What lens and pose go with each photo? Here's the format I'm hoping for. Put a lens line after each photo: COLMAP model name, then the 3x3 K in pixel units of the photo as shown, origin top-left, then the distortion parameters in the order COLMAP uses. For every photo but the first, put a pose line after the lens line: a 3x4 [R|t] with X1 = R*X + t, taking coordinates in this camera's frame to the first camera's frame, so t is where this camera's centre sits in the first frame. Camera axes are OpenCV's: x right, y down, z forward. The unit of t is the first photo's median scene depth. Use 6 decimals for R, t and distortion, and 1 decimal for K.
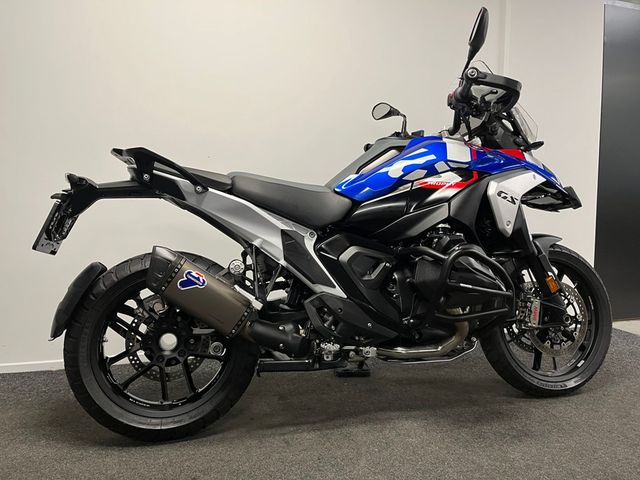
lens RADIAL K [[551.3, 0, 320.0], [0, 551.3, 240.0], [0, 0, 1]] dist [-0.017110, -0.010077]
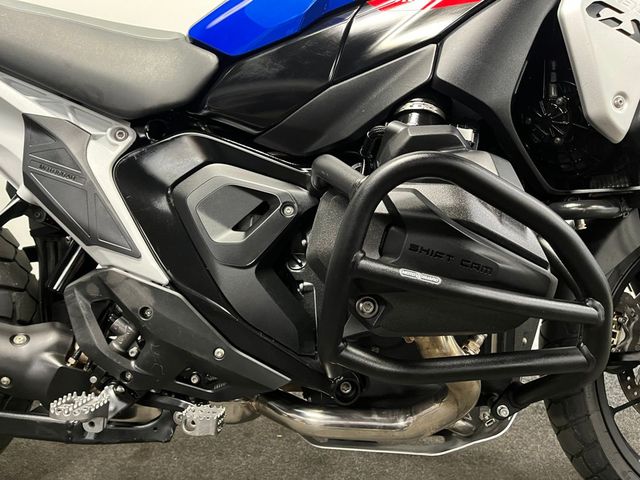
lens RADIAL K [[551.3, 0, 320.0], [0, 551.3, 240.0], [0, 0, 1]] dist [-0.017110, -0.010077]
pose [[0.952896, 0.059472, -0.297409, 0.276606], [-0.047168, 0.997715, 0.048383, 0.046434], [0.299607, -0.032076, 0.953523, 0.637289]]
